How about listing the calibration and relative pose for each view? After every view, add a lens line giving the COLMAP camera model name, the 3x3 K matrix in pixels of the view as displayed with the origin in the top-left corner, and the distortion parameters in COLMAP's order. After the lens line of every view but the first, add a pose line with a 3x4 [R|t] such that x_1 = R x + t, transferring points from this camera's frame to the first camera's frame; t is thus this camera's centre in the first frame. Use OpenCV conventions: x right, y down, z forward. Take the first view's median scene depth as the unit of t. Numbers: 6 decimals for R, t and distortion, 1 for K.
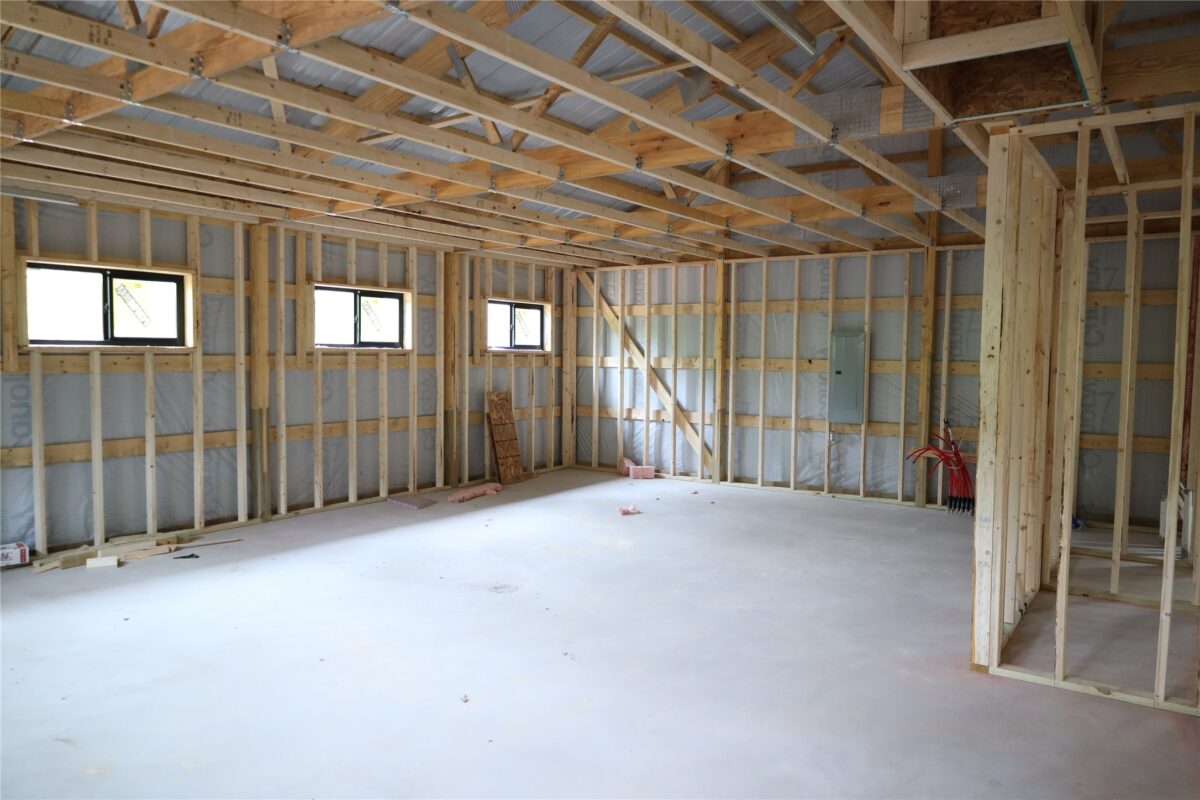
lens RADIAL K [[829.7, 0, 603.4], [0, 829.7, 403.7], [0, 0, 1]] dist [-0.001277, -0.000595]
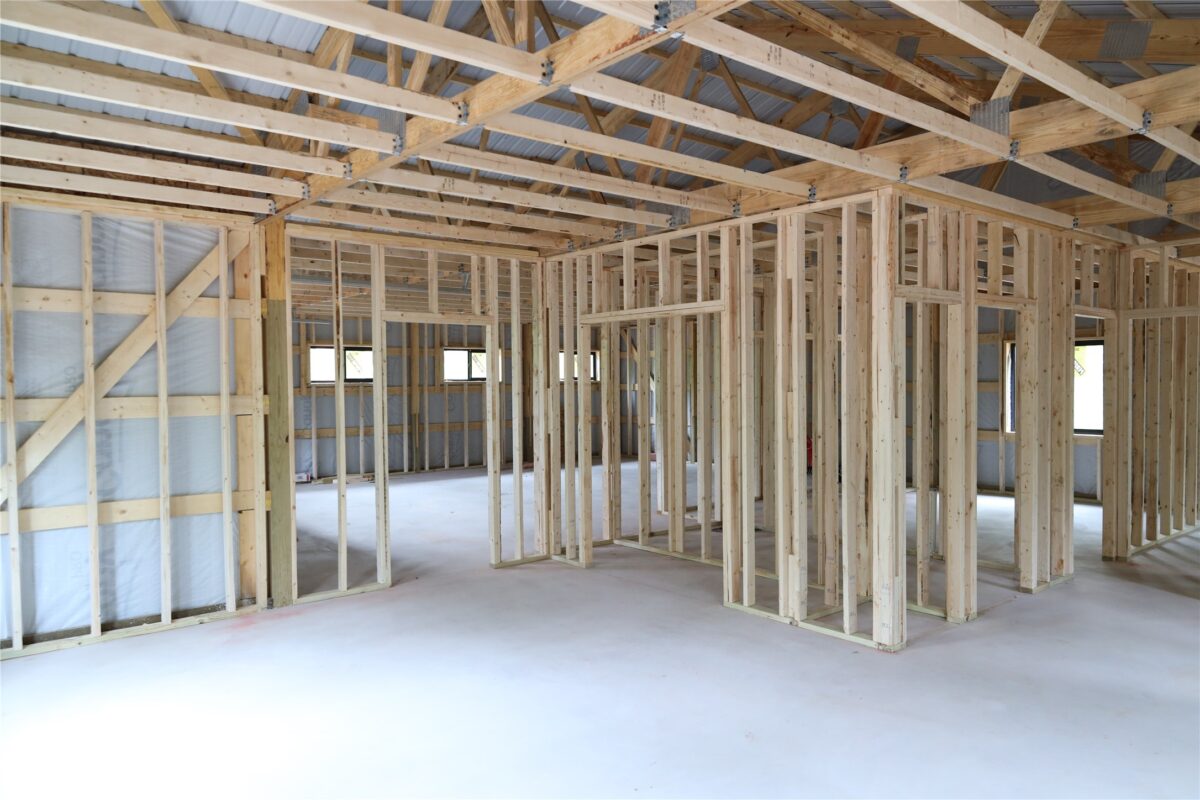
lens RADIAL K [[829.7, 0, 598.4], [0, 829.7, 401.5], [0, 0, 1]] dist [-0.001277, -0.000595]
pose [[0.966906, -0.014743, -0.254706, 0.473876], [0.004457, 0.999153, -0.040914, 0.056219], [0.255094, 0.038425, 0.966152, -0.728976]]
